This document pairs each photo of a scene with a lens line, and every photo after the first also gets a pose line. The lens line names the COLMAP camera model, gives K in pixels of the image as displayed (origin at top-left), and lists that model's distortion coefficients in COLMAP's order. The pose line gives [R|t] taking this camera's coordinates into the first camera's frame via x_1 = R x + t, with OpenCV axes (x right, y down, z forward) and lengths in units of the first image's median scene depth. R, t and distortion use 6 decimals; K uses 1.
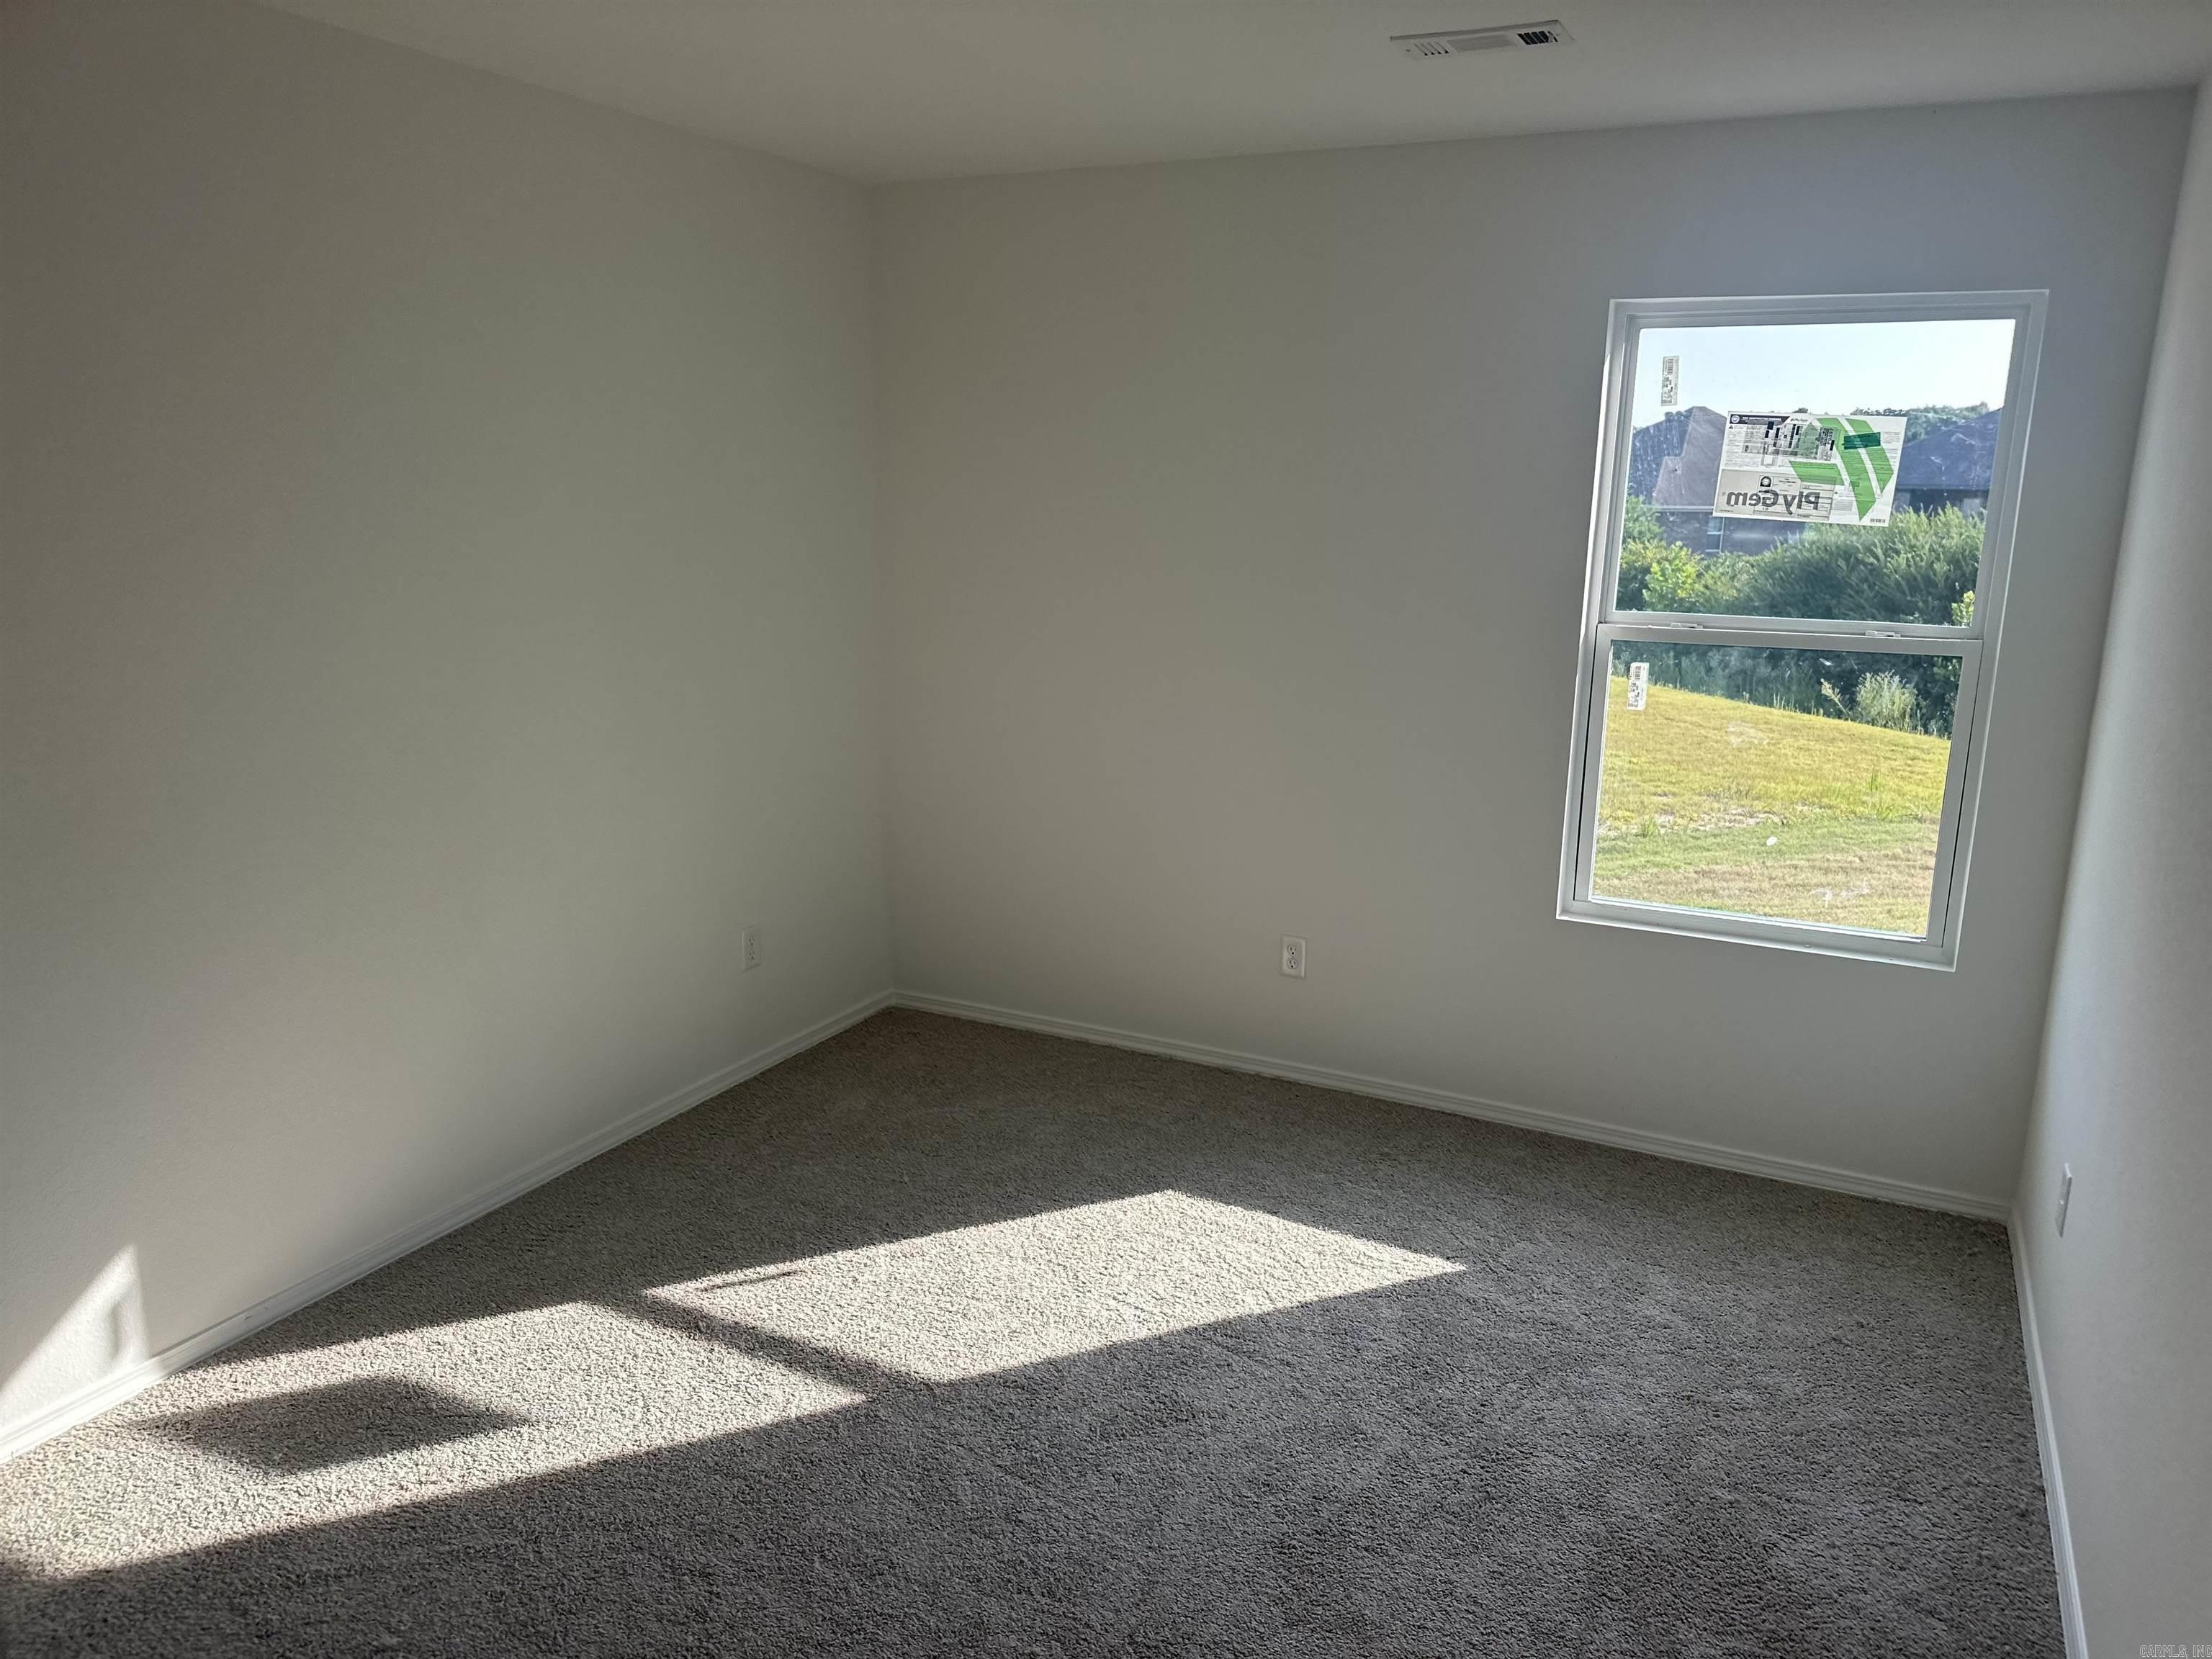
lens RADIAL K [[1537.8, 0, 1106.0], [0, 1537.8, 829.5], [0, 0, 1]] dist [0.026921, 0.001786]
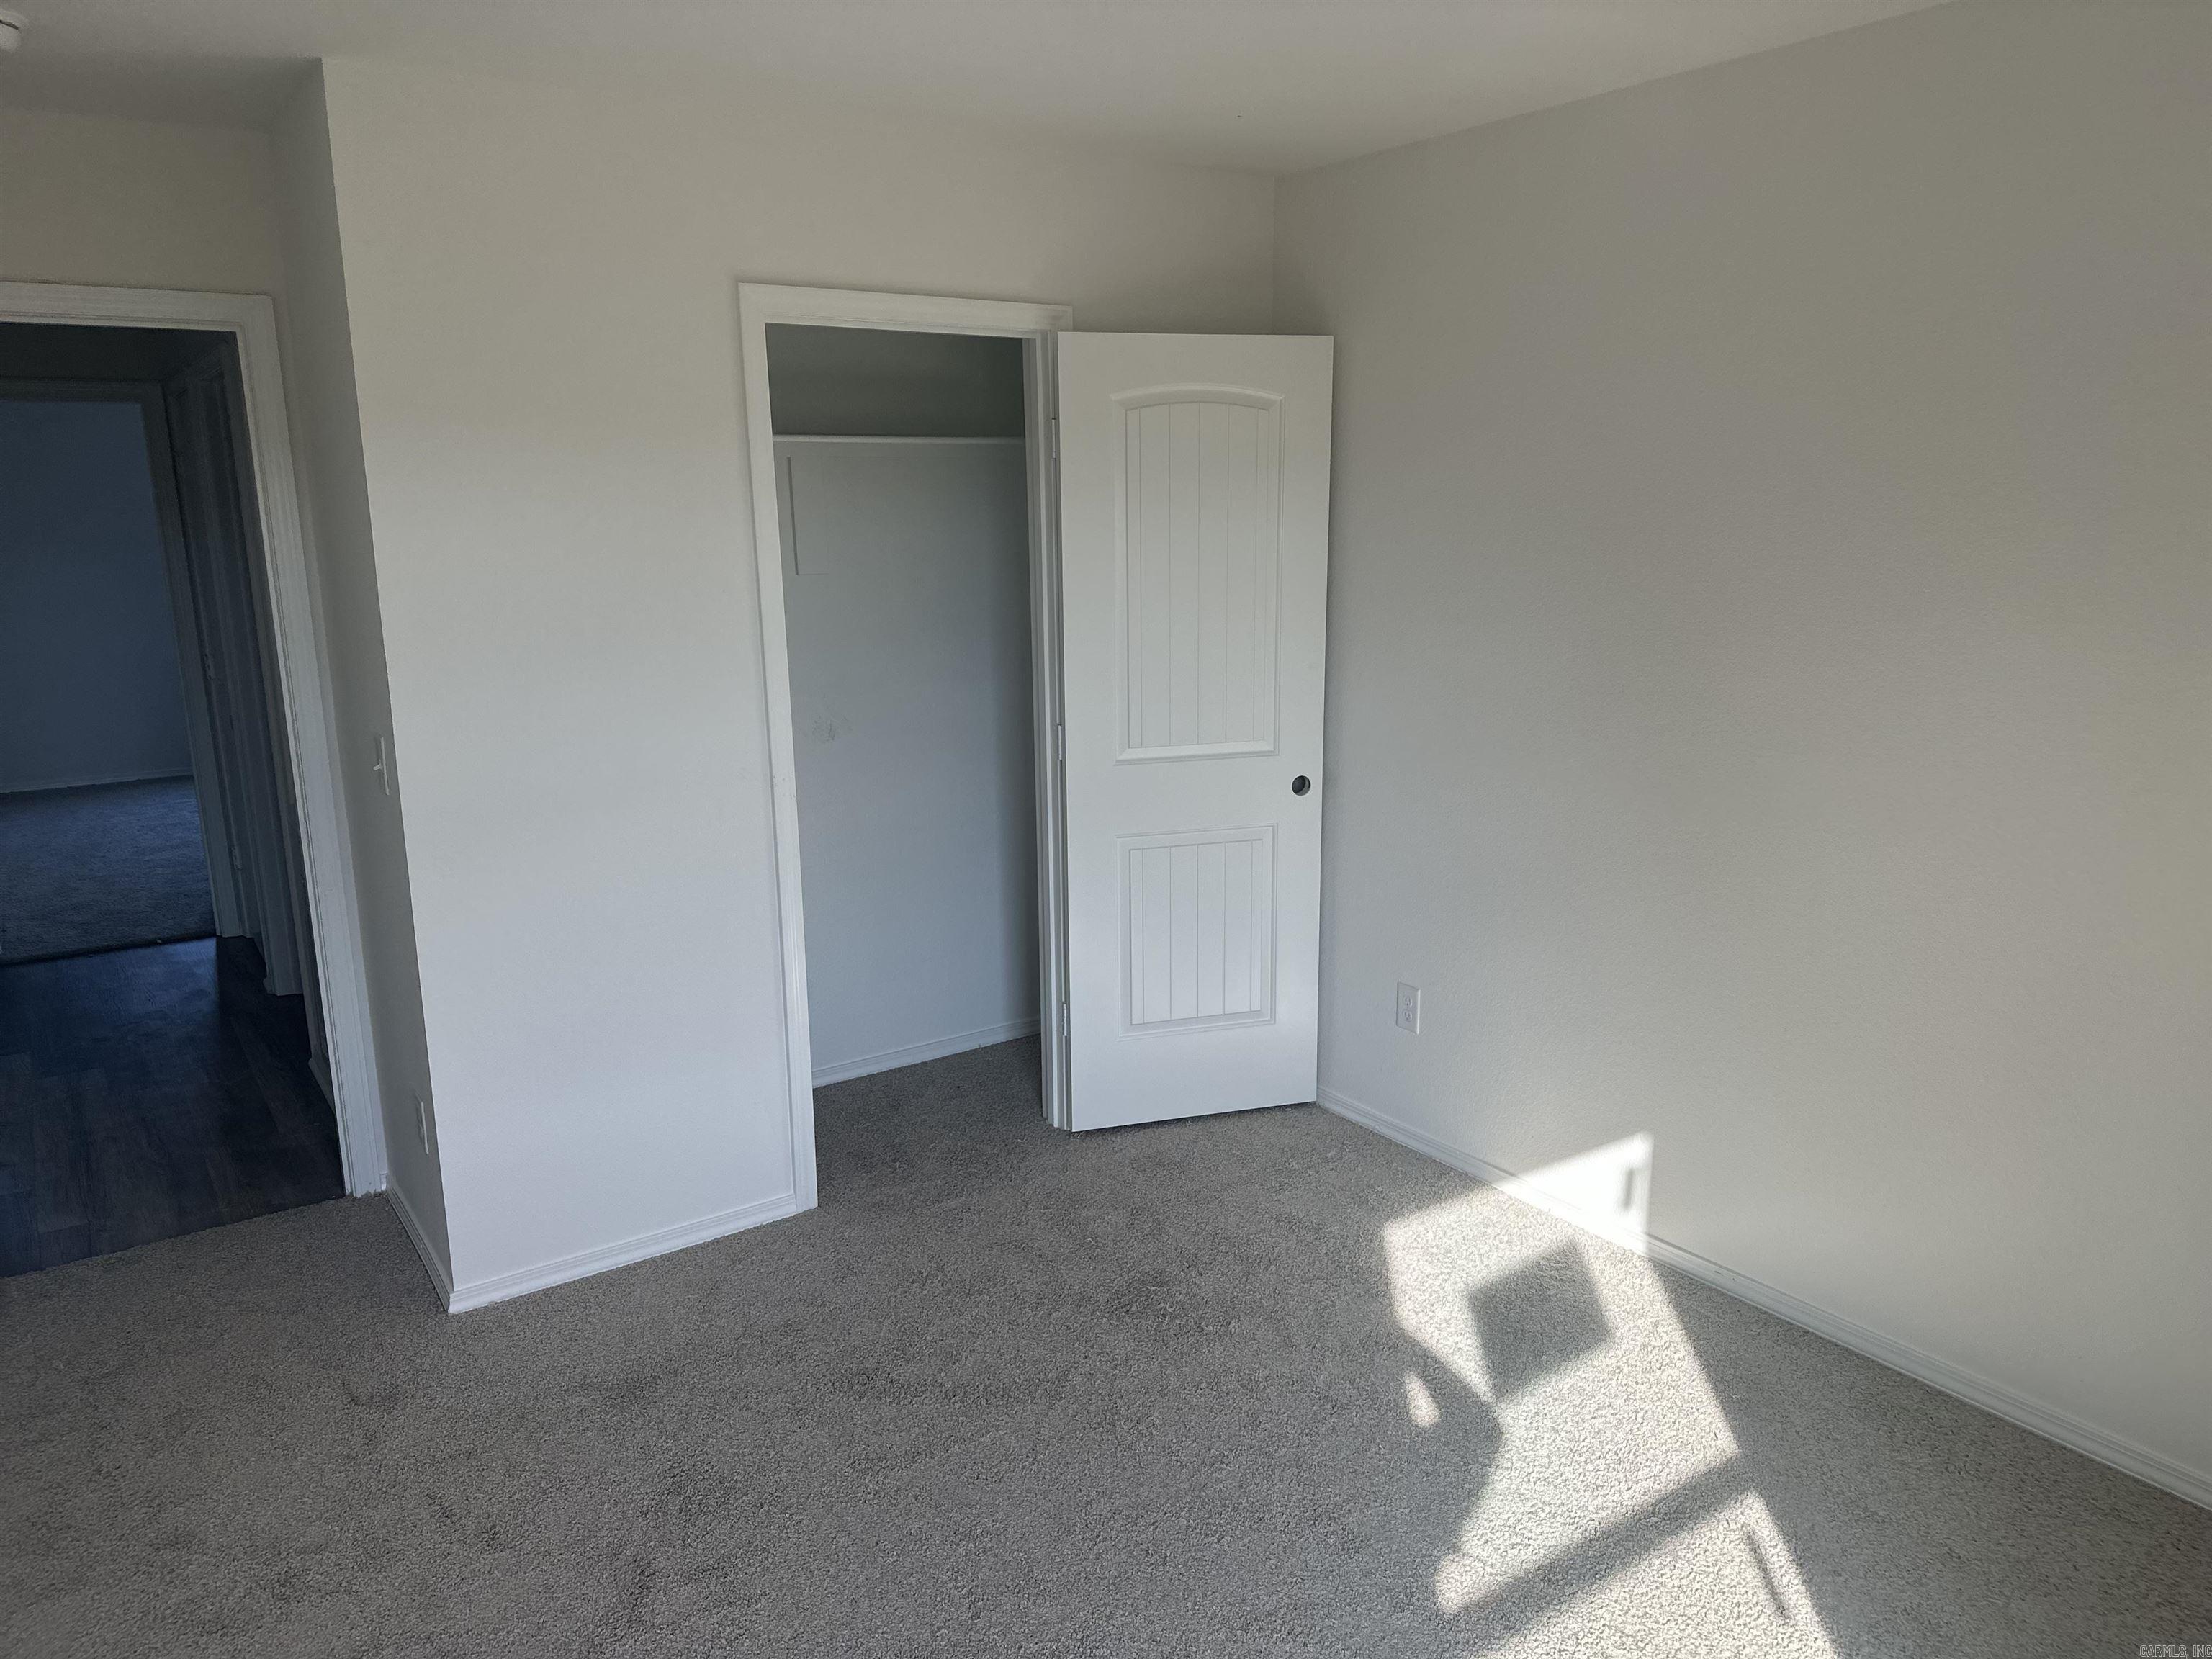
lens RADIAL K [[1537.8, 0, 1106.0], [0, 1537.8, 829.5], [0, 0, 1]] dist [0.026921, 0.001786]
pose [[-0.470289, 0.176803, -0.864621, 0.532690], [-0.195446, 0.934532, 0.297407, -0.213628], [0.860598, 0.308854, -0.404945, 0.988298]]
